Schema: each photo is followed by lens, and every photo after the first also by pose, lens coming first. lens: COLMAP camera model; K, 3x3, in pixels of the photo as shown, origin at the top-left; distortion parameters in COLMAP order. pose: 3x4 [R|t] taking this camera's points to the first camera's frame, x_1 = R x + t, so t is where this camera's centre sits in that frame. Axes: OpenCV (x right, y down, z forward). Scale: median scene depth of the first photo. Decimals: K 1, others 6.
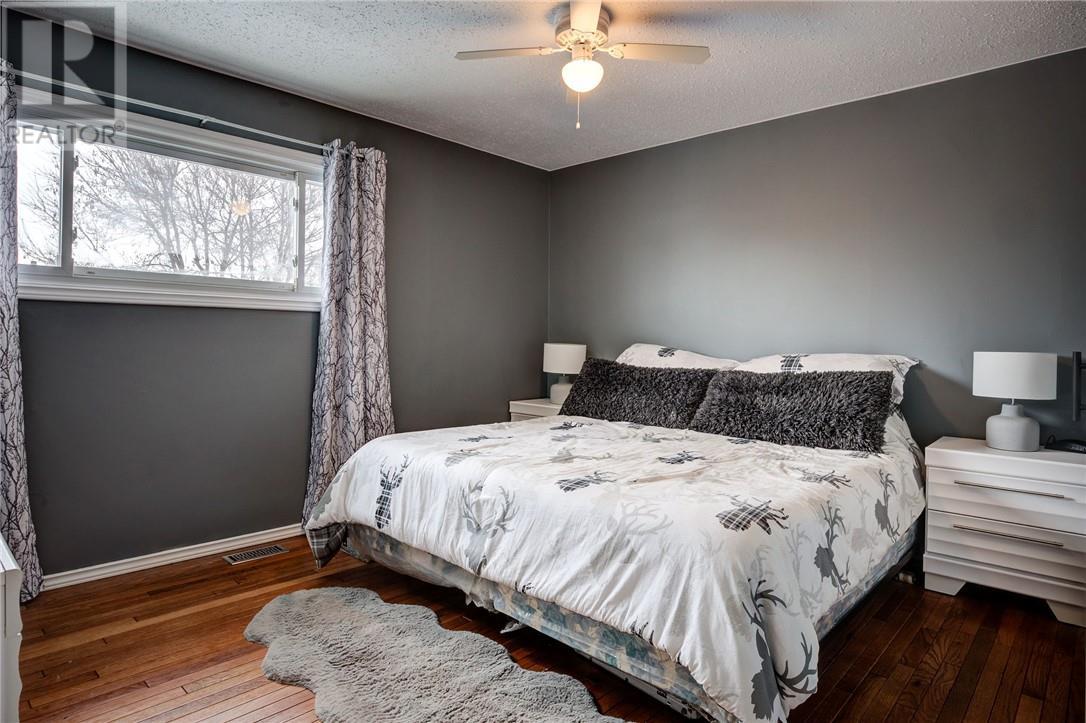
lens RADIAL K [[618.9, 0, 547.6], [0, 618.9, 362.1], [0, 0, 1]] dist [-0.027941, 0.002066]
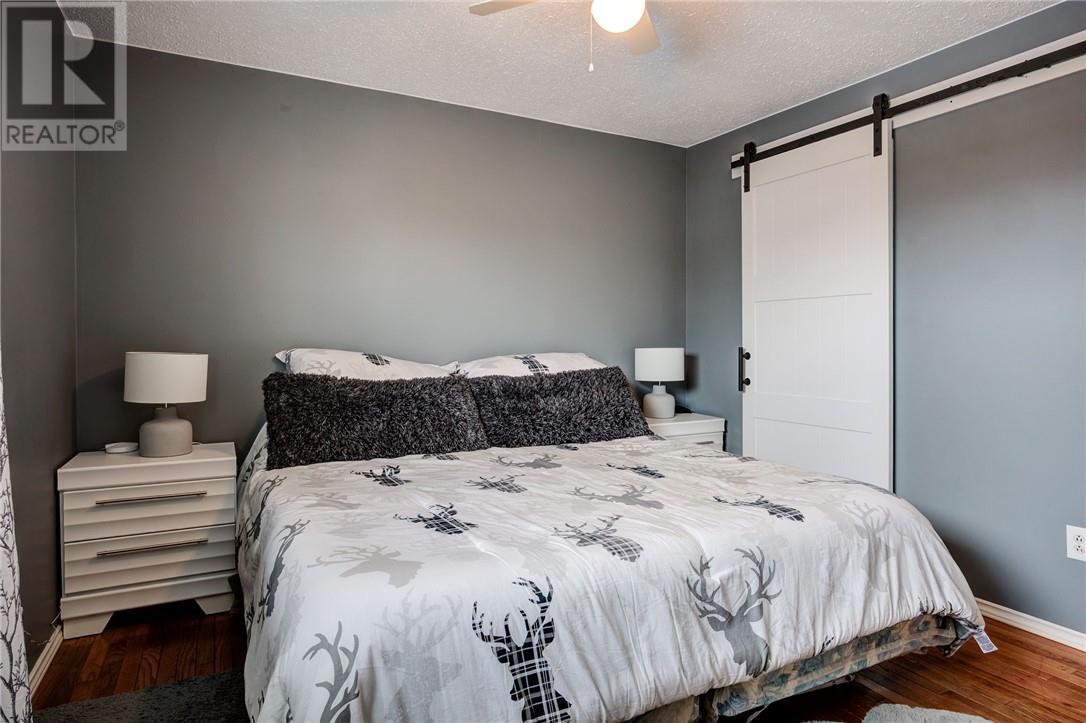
lens RADIAL K [[618.9, 0, 546.4], [0, 618.9, 351.3], [0, 0, 1]] dist [-0.027941, 0.002066]
pose [[0.332881, -0.033085, 0.942388, -0.731307], [0.039789, 0.998987, 0.021017, -0.054279], [-0.942129, 0.030500, 0.333860, 0.829642]]
